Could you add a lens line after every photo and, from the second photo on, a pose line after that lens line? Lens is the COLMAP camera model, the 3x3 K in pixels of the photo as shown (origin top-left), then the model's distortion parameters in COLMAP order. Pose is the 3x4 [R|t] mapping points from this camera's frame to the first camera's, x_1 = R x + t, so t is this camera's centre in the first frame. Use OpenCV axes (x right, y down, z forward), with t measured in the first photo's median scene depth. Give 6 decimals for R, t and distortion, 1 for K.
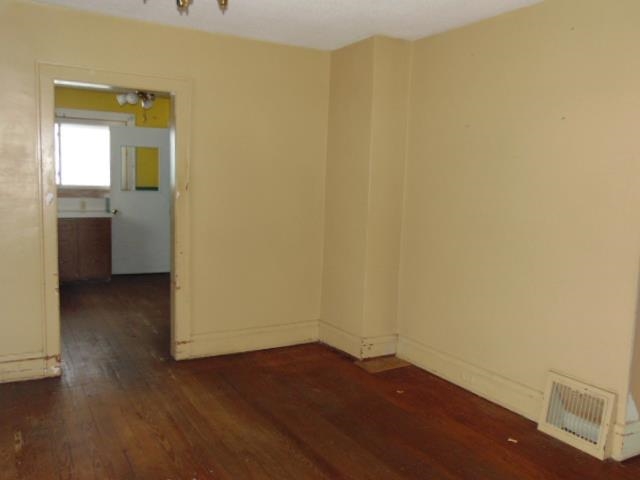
lens RADIAL K [[566.5, 0, 320.0], [0, 566.5, 239.8], [0, 0, 1]] dist [0.017525, -0.000173]
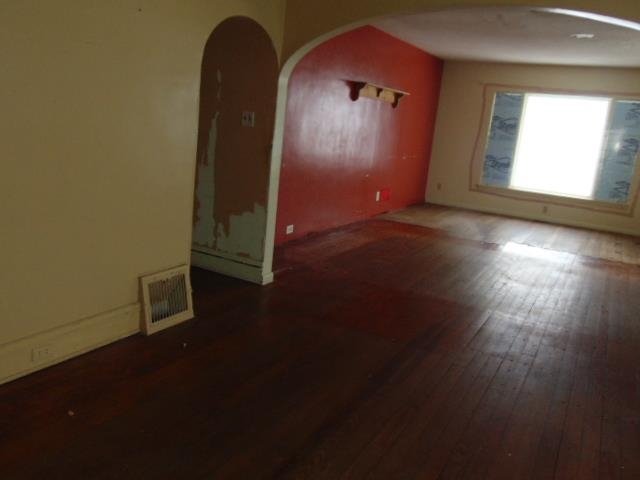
lens RADIAL K [[566.5, 0, 319.0], [0, 566.5, 239.0], [0, 0, 1]] dist [0.017525, -0.000173]
pose [[-0.528252, -0.253105, 0.810486, -0.541585], [-0.020099, 0.957997, 0.286072, -0.122143], [-0.848849, 0.134828, -0.511152, 1.215577]]
